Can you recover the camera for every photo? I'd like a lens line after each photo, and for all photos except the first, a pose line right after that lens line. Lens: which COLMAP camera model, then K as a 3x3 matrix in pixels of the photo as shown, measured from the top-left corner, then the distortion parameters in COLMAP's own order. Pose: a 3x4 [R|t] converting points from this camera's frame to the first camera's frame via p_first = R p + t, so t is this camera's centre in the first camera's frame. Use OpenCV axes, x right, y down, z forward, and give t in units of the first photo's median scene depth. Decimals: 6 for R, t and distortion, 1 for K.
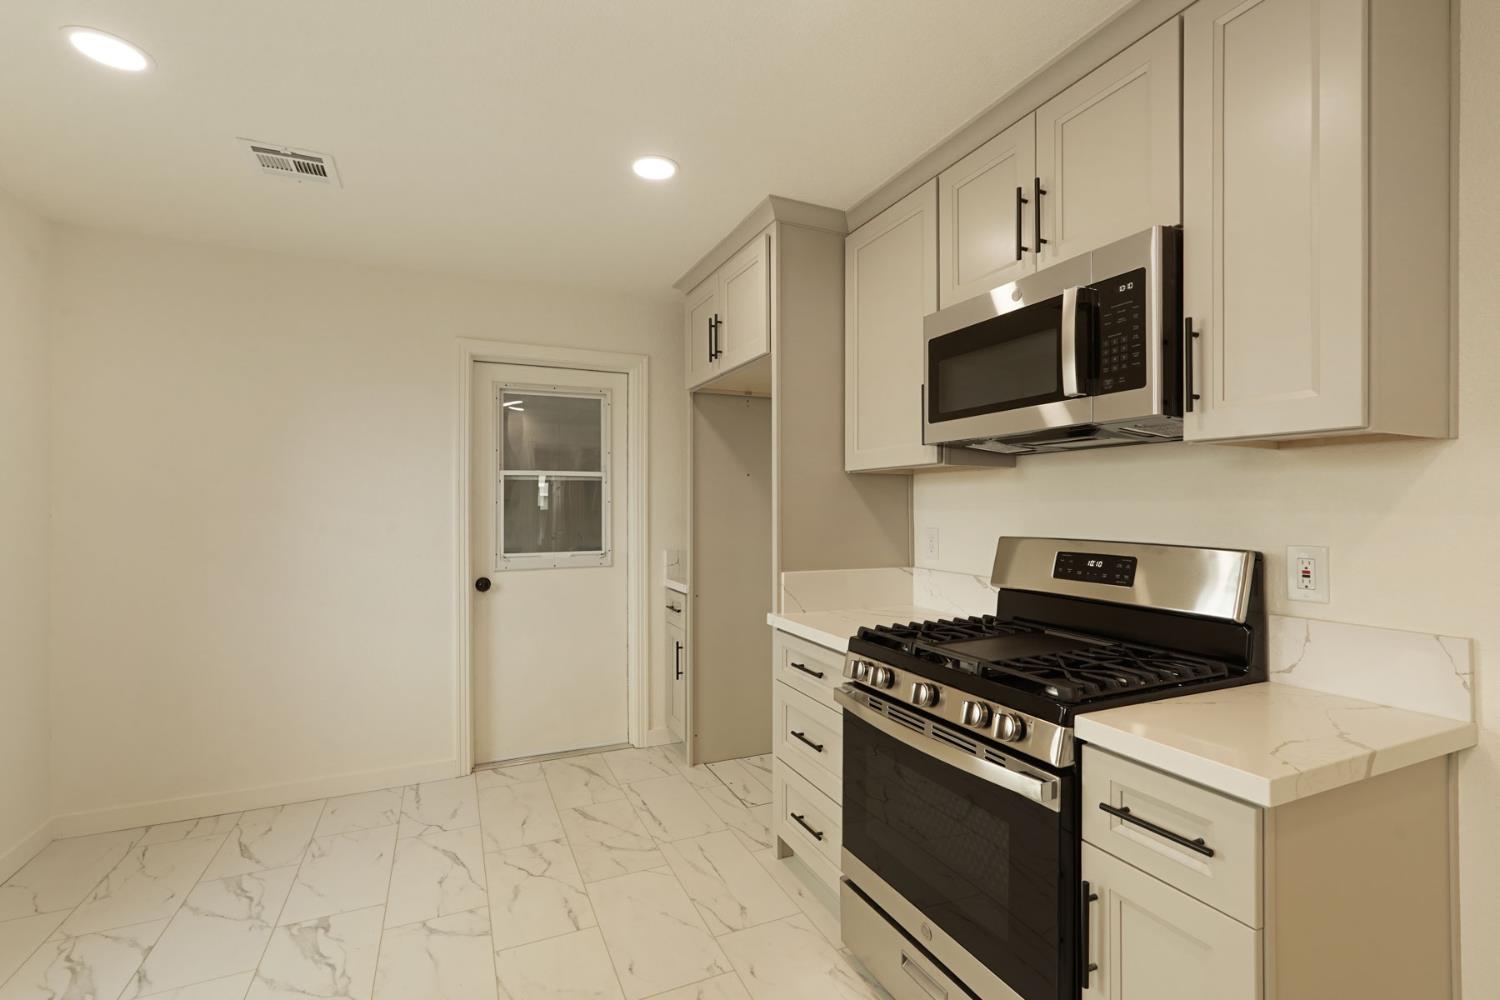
lens RADIAL K [[676.8, 0, 750.9], [0, 676.8, 501.5], [0, 0, 1]] dist [-0.011464, 0.003194]
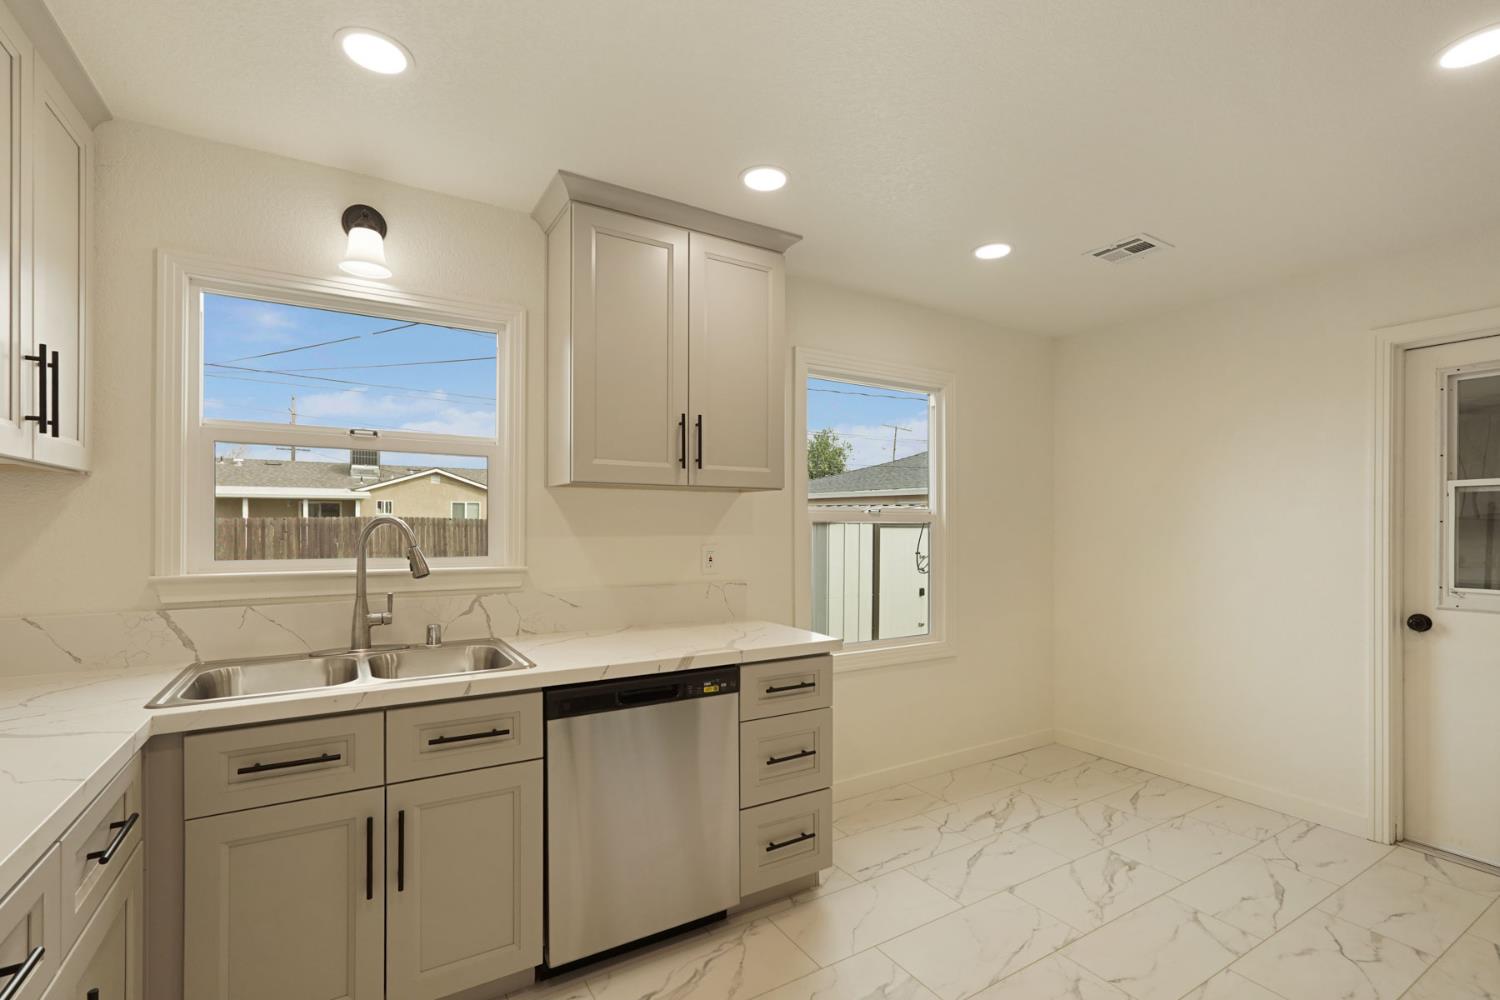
lens RADIAL K [[643.1, 0, 704.4], [0, 643.1, 526.6], [0, 0, 1]] dist [-0.023065, 0.000740]
pose [[0.046954, 0.003907, -0.998889, 0.397400], [0.001251, 0.999991, 0.003971, 0.004076], [0.998896, -0.001436, 0.046949, 0.138082]]
